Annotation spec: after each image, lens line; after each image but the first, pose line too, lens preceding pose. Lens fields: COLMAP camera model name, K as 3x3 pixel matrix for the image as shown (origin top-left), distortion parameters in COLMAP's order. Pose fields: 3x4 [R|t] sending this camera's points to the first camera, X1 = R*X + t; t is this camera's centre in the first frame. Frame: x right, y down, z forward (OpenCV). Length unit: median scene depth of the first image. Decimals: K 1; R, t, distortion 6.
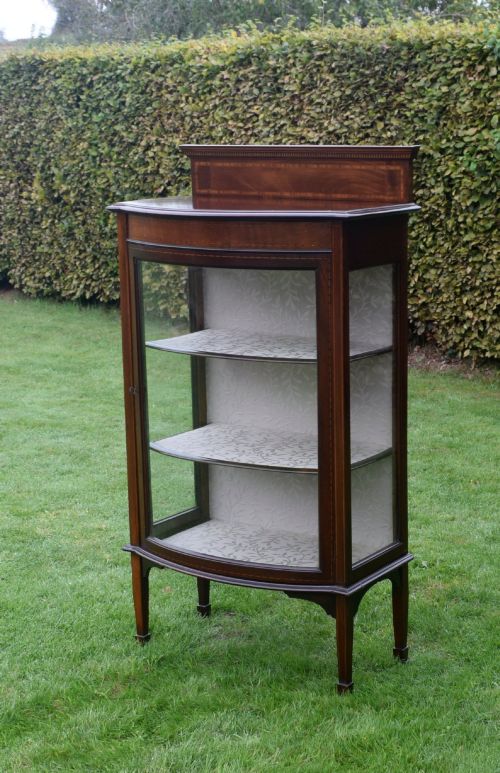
lens RADIAL K [[1449.2, 0, 314.3], [0, 1449.2, 437.4], [0, 0, 1]] dist [-0.011183, 0.000000]
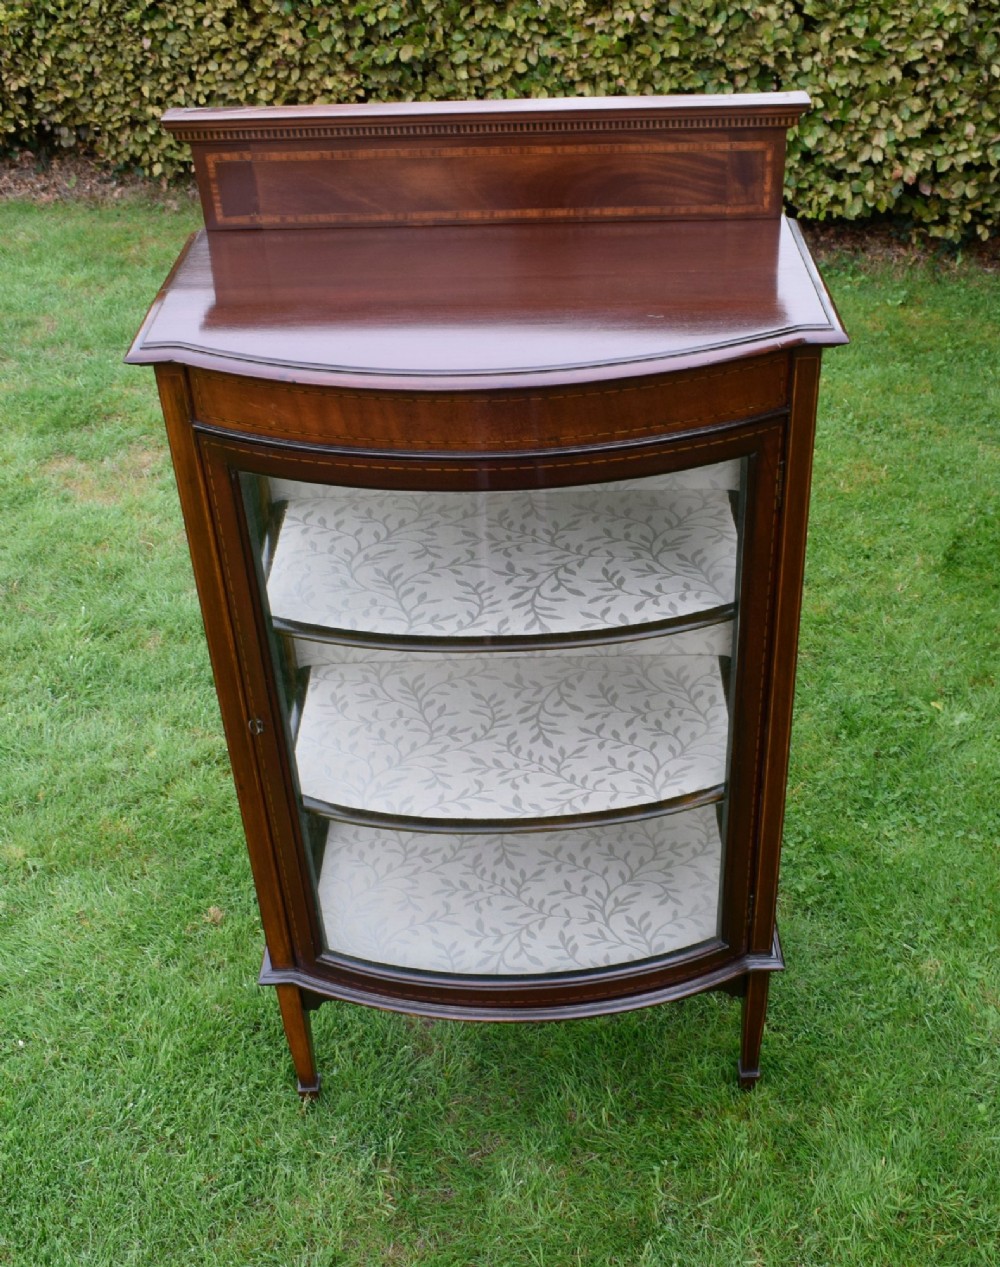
lens RADIAL K [[1499.7, 0, 581.1], [0, 1499.7, 652.8], [0, 0, 1]] dist [-0.019528, 0.000000]
pose [[0.828069, -0.328405, 0.454369, -0.184010], [0.133514, 0.902669, 0.409099, -0.172831], [-0.544496, -0.278098, 0.791319, 0.434251]]
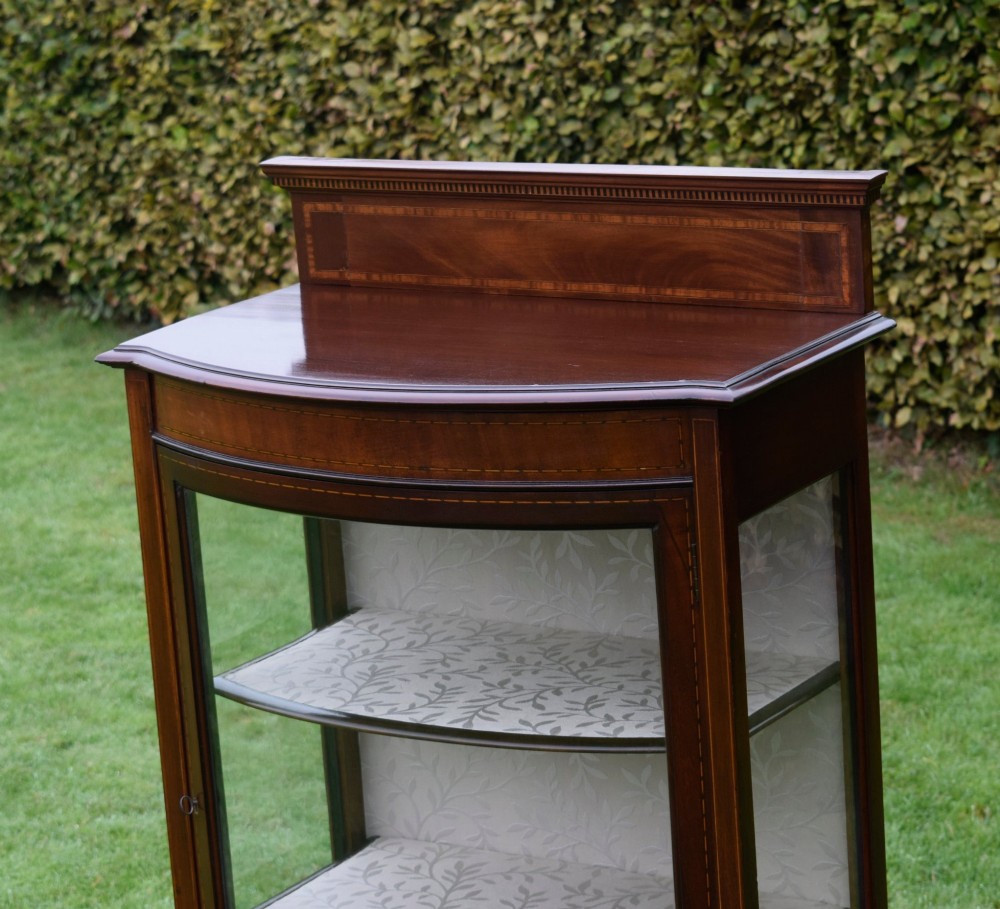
lens RADIAL K [[3357.0, 0, 514.8], [0, 3357.0, 434.5], [0, 0, 1]] dist [-0.014268, 0.000000]
pose [[0.998062, -0.060105, 0.016102, -0.033516], [0.060023, 0.998182, 0.005554, -0.099704], [-0.016407, -0.004577, 0.999855, 0.060106]]
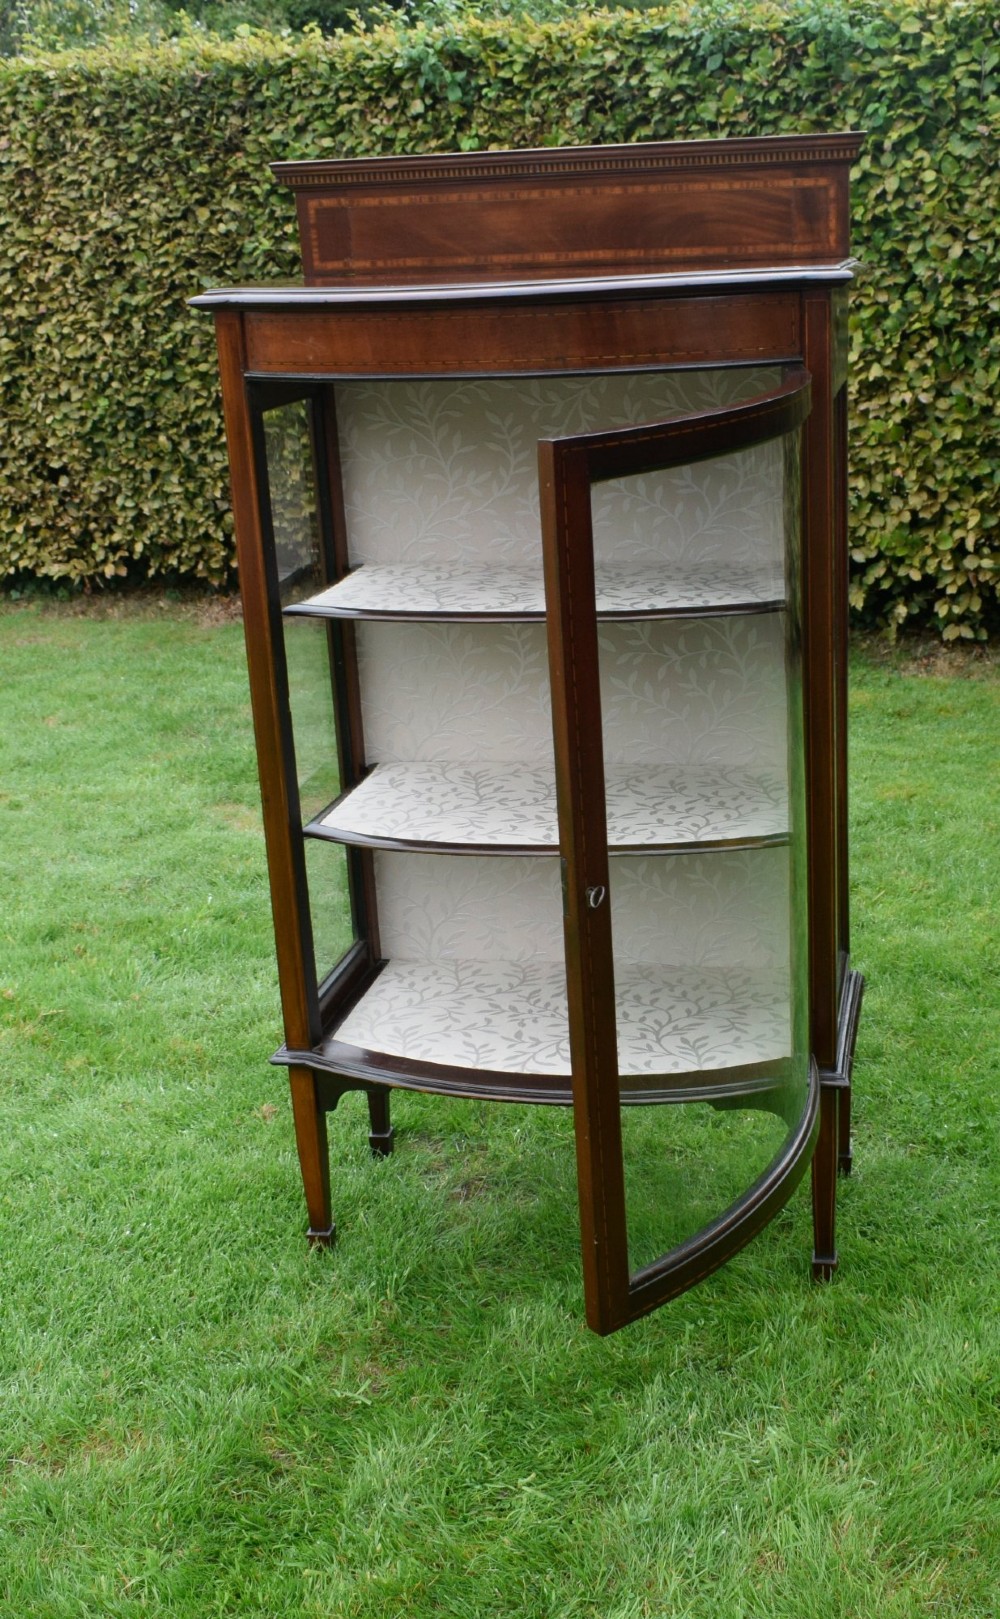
lens RADIAL K [[1969.3, 0, 588.9], [0, 1969.3, 864.2], [0, 0, 1]] dist [-0.024270, 0.000000]
pose [[0.925834, -0.145181, 0.348933, -0.191609], [0.116695, 0.987974, 0.101437, -0.028274], [-0.359464, -0.053195, 0.931642, 0.297660]]
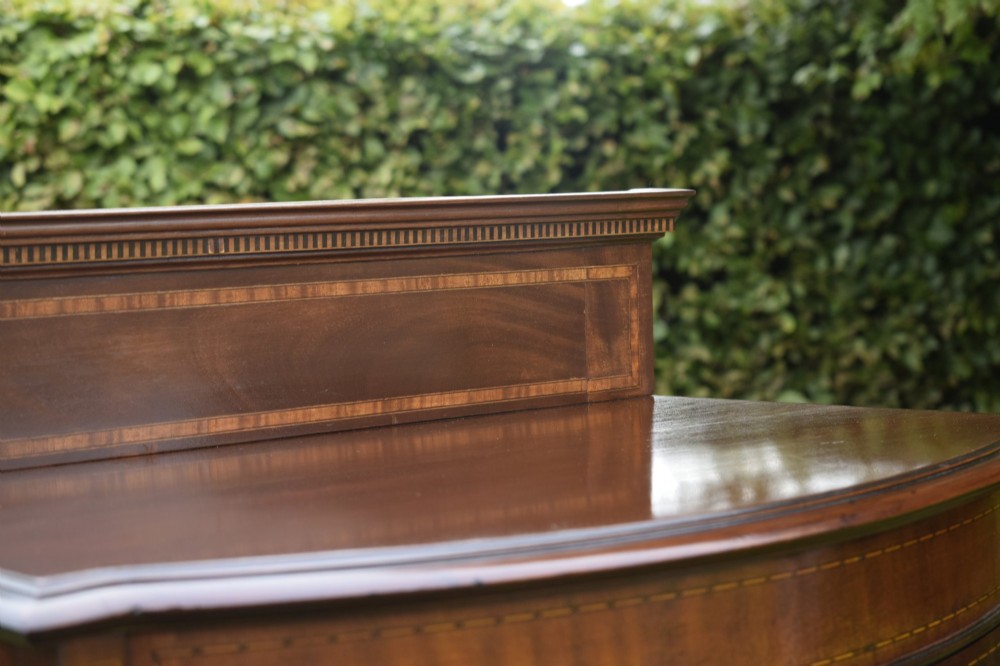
lens RADIAL K [[2284.9, 0, 505.2], [0, 2284.9, 333.8], [0, 0, 1]] dist [-0.029769, 0.000000]
pose [[0.235579, -0.058684, 0.970082, -0.256512], [0.242550, 0.970139, -0.000214, -0.128184], [-0.941101, 0.235344, 0.242778, 0.655274]]
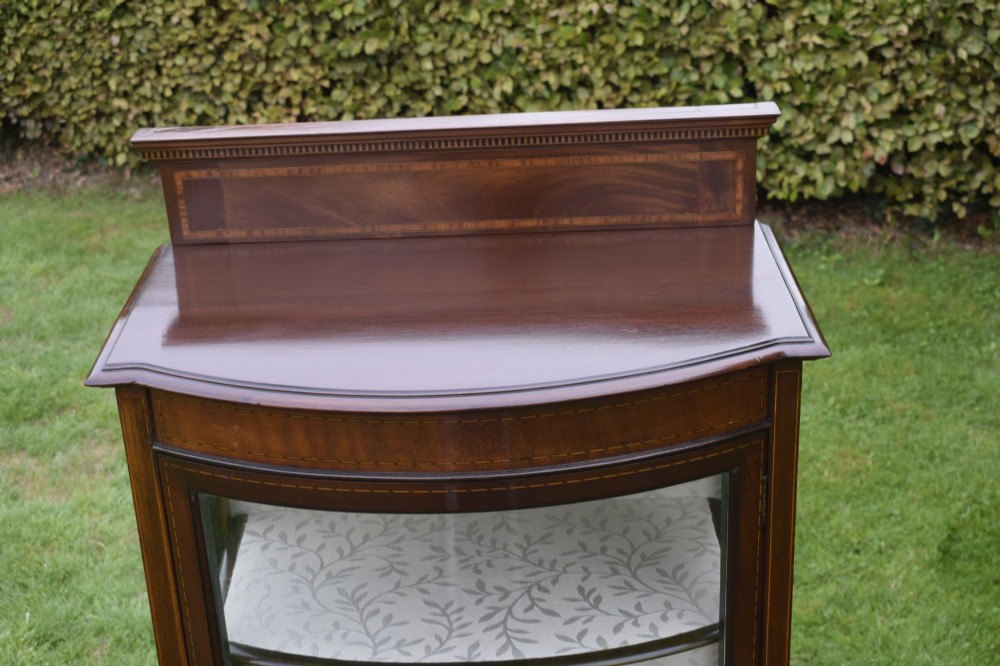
lens RADIAL K [[1579.6, 0, 507.1], [0, 1579.6, 331.5], [0, 0, 1]] dist [-0.023318, 0.000000]
pose [[0.837666, -0.246785, 0.487251, -0.183289], [0.151950, 0.962179, 0.226102, -0.182159], [-0.524621, -0.115361, 0.843484, 0.434964]]
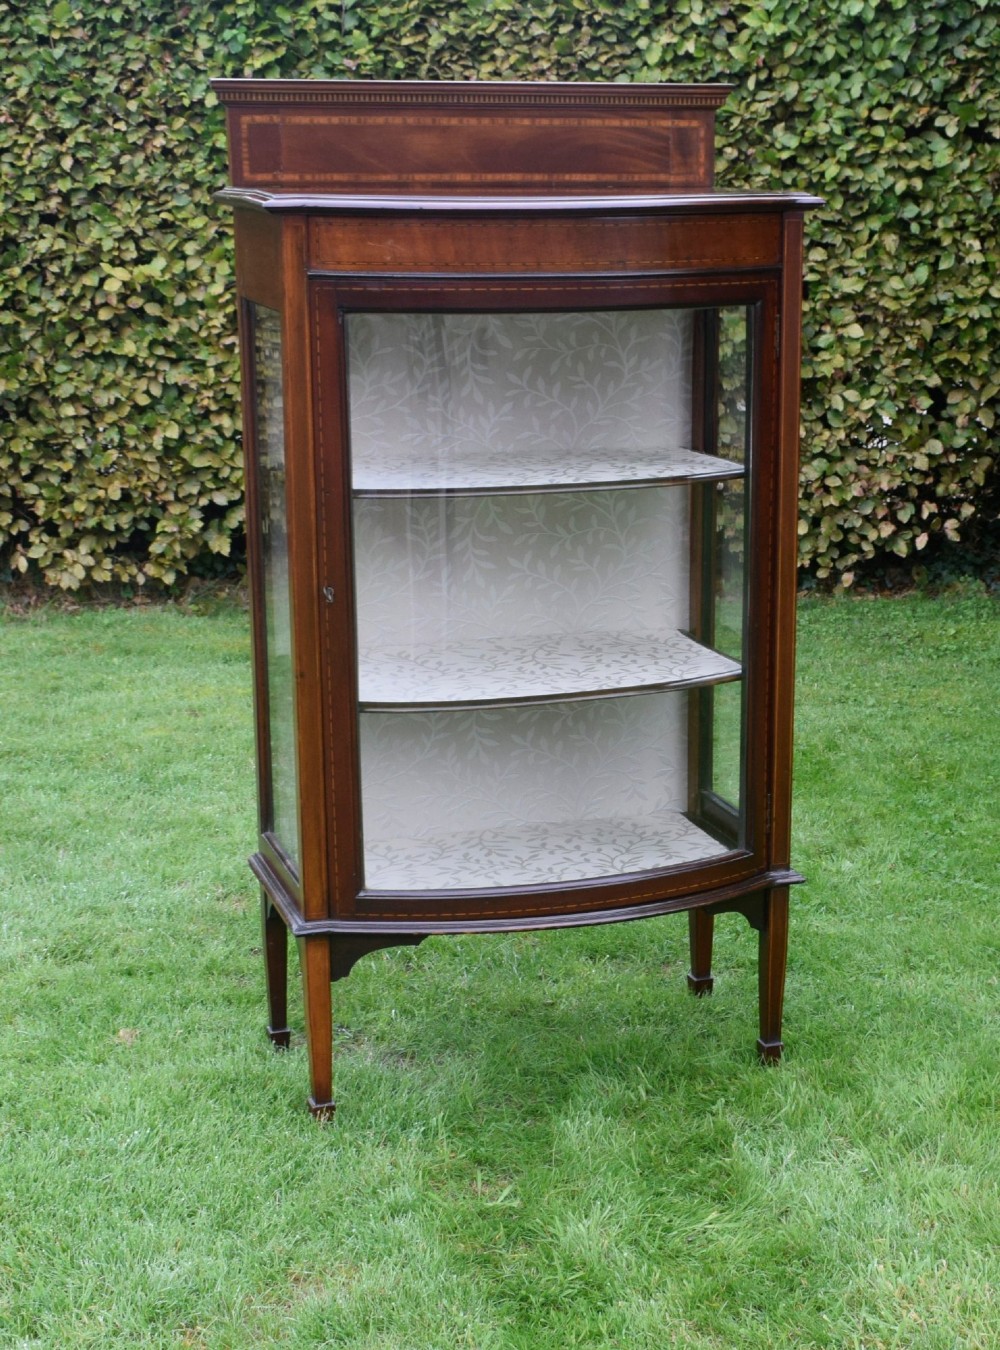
lens RADIAL K [[2389.3, 0, 681.5], [0, 2389.3, 772.7], [0, 0, 1]] dist [-0.019153, 0.000000]
pose [[0.596153, -0.195742, 0.778644, -0.507555], [0.167646, 0.978796, 0.117703, -0.035486], [-0.785173, 0.060367, 0.616328, 0.320891]]
